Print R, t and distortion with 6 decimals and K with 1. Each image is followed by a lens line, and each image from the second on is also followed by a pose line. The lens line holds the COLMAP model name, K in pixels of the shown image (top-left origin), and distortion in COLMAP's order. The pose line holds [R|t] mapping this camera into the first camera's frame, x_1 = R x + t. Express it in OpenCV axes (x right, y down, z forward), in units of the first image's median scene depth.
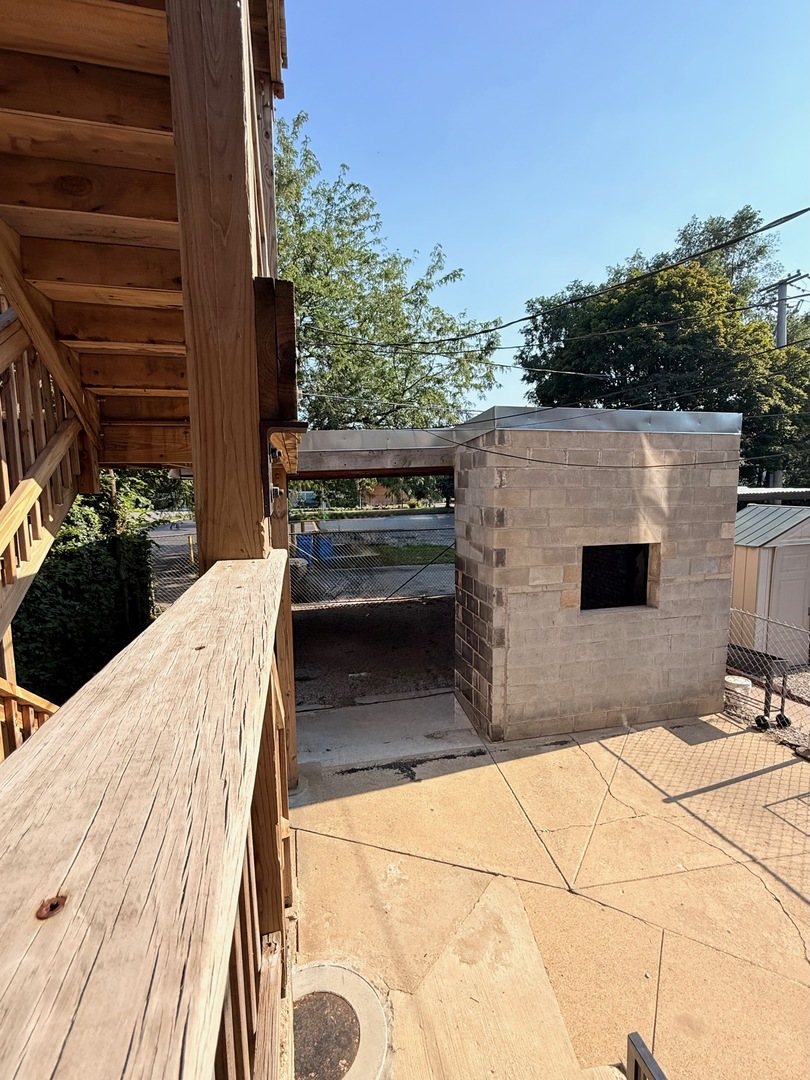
lens RADIAL K [[386.4, 0, 439.6], [0, 386.4, 533.0], [0, 0, 1]] dist [0.002018, -0.000642]
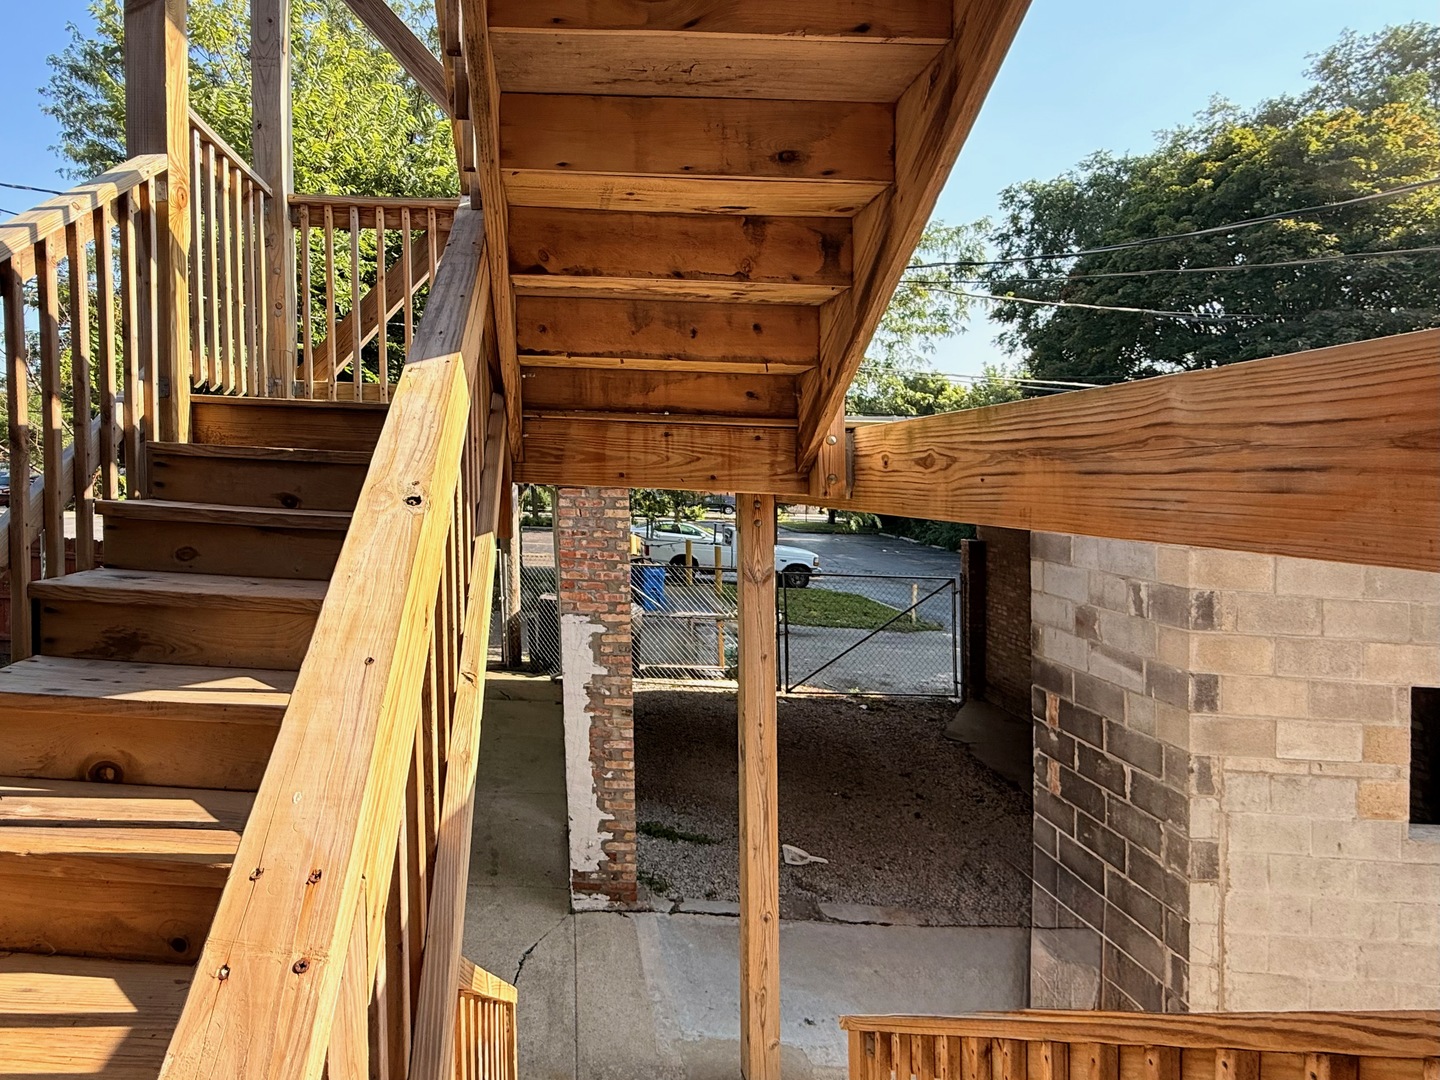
lens RADIAL K [[625.9, 0, 719.4], [0, 625.9, 532.2], [0, 0, 1]] dist [-0.001636, 0.000726]
pose [[0.985702, 0.051753, -0.160354, -0.337881], [-0.059291, 0.997332, -0.042584, -0.069307], [0.157722, 0.051483, 0.986141, 0.114762]]
